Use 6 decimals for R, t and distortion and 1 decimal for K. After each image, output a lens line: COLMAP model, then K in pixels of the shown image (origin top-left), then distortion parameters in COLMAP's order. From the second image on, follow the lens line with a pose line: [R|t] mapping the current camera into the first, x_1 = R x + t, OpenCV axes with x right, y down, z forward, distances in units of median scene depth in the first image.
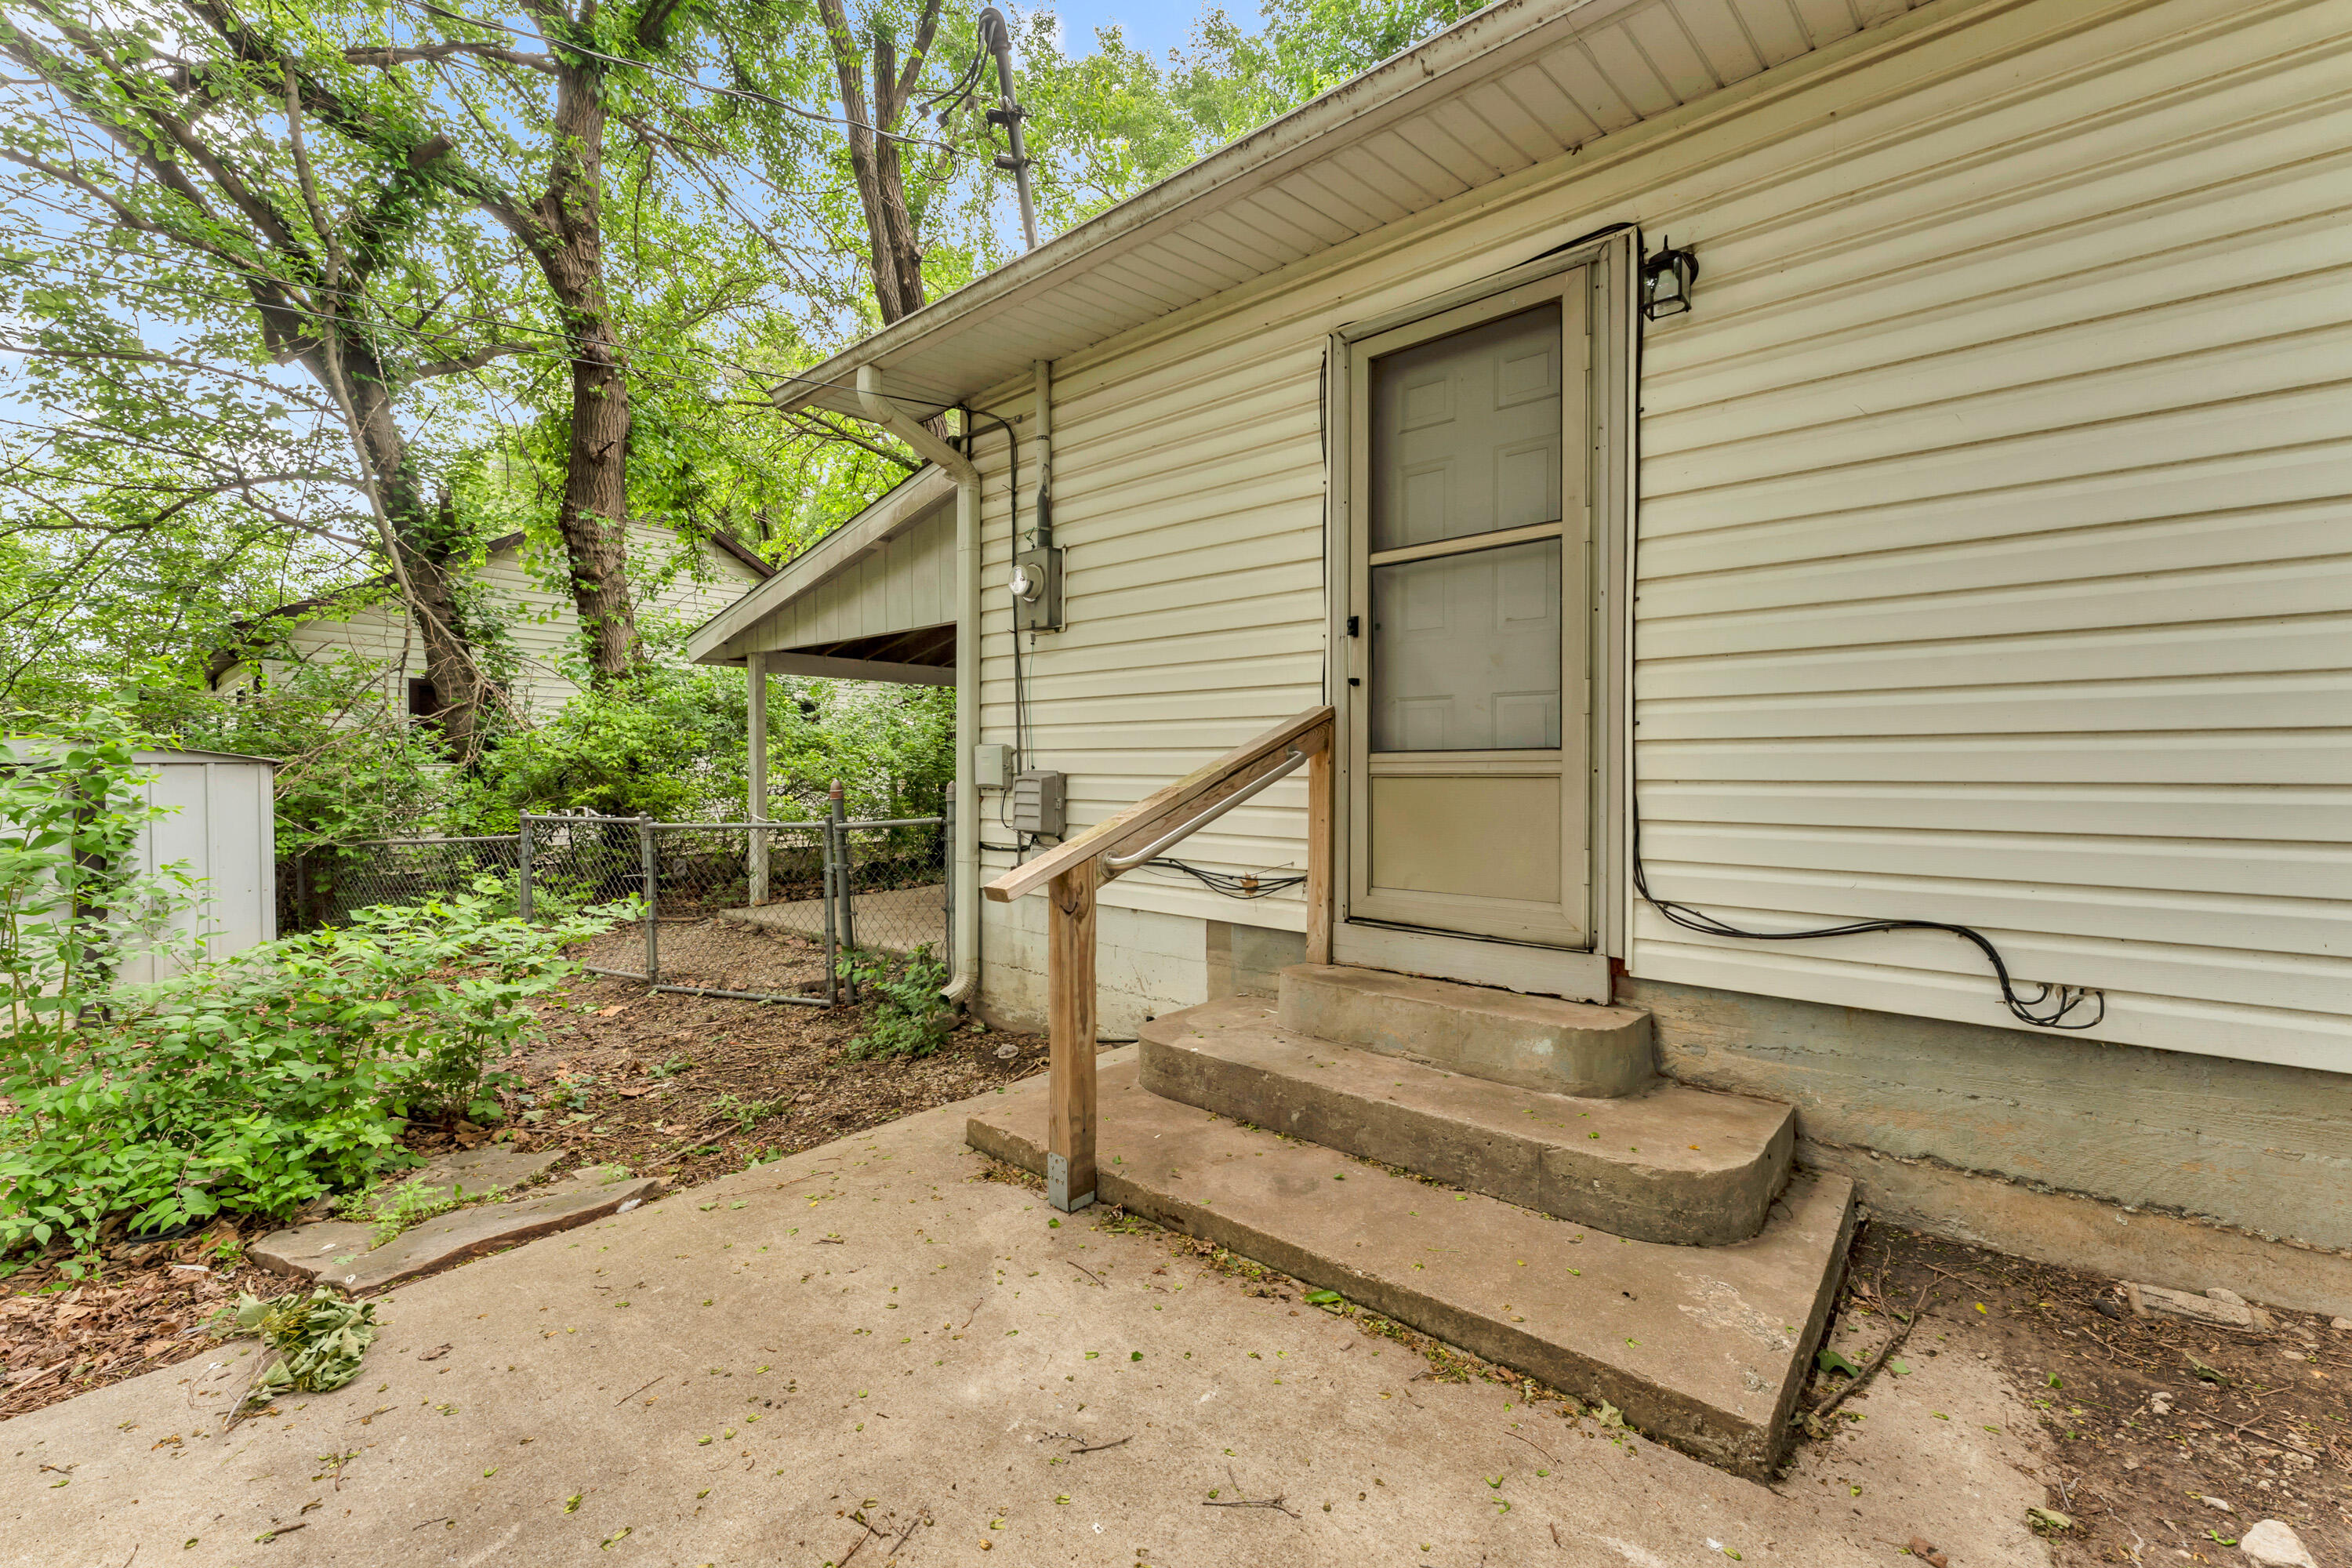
lens RADIAL K [[957.6, 0, 1161.8], [0, 957.6, 785.3], [0, 0, 1]] dist [0.000092, -0.000224]
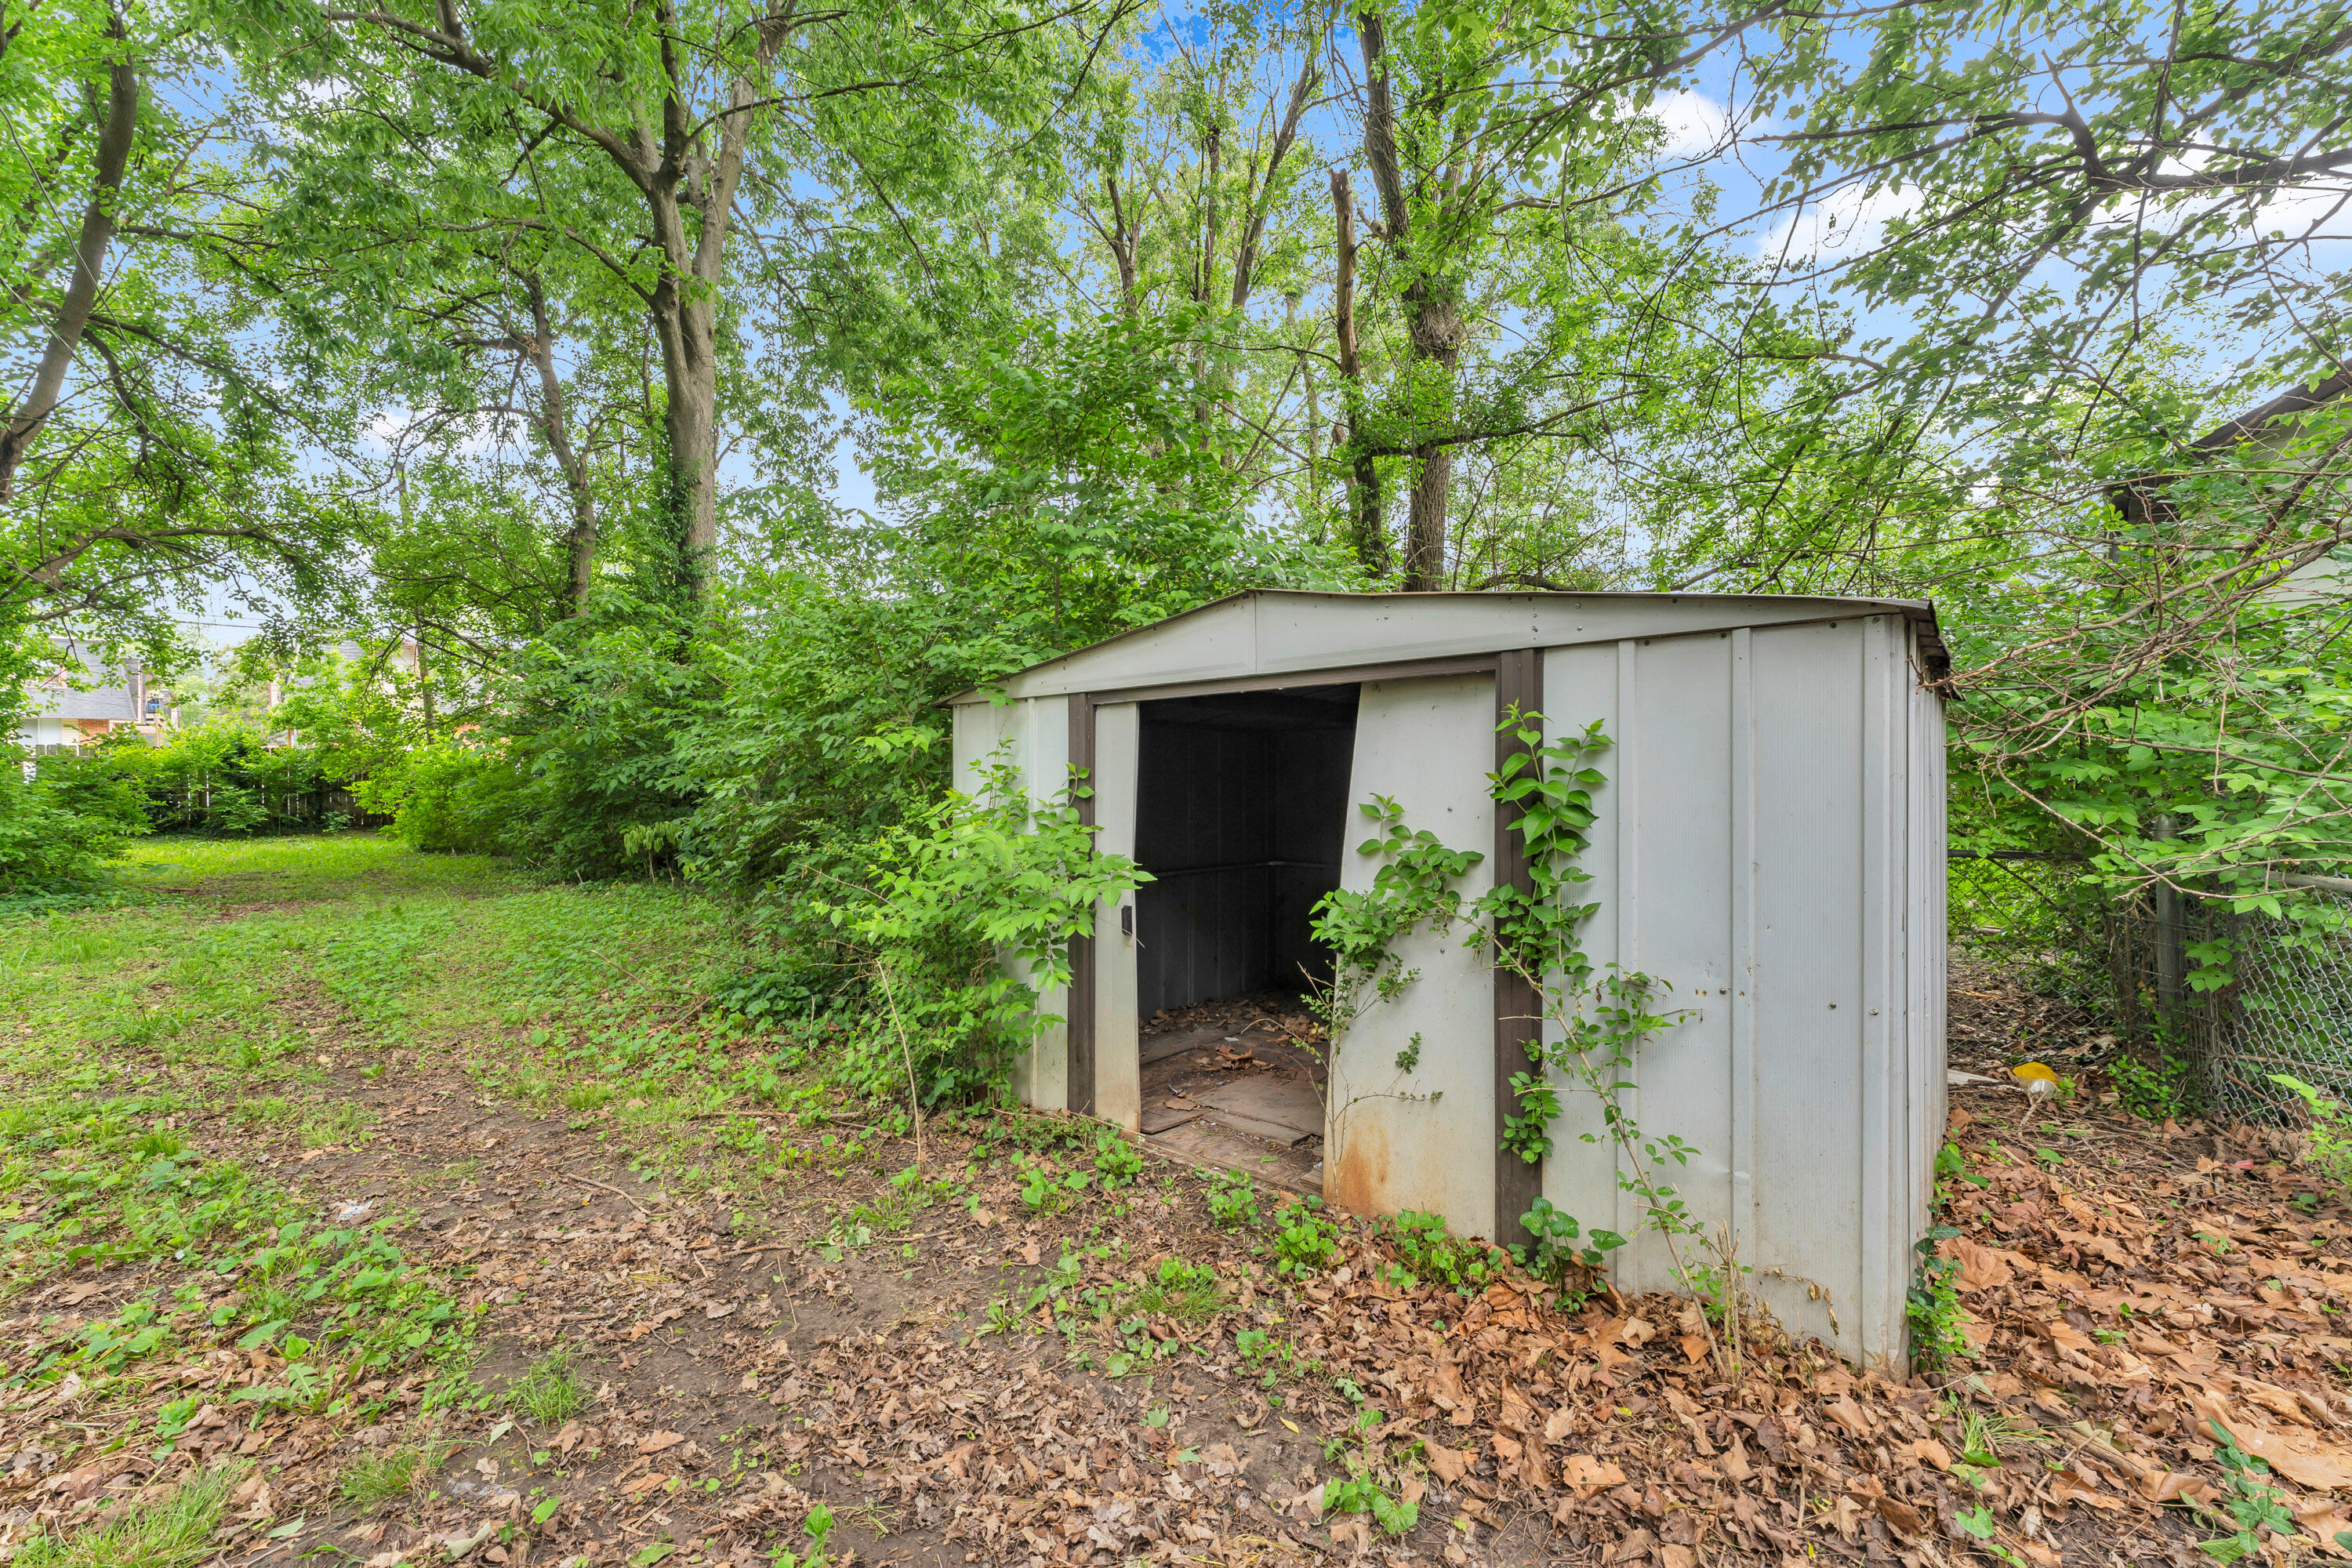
lens RADIAL K [[957.6, 0, 1161.8], [0, 957.6, 785.3], [0, 0, 1]] dist [0.000092, -0.000224]
pose [[-0.047447, 0.007314, -0.998847, -0.475097], [-0.007137, 0.999945, 0.007661, 0.026088], [0.998848, 0.007492, -0.047393, 0.606849]]
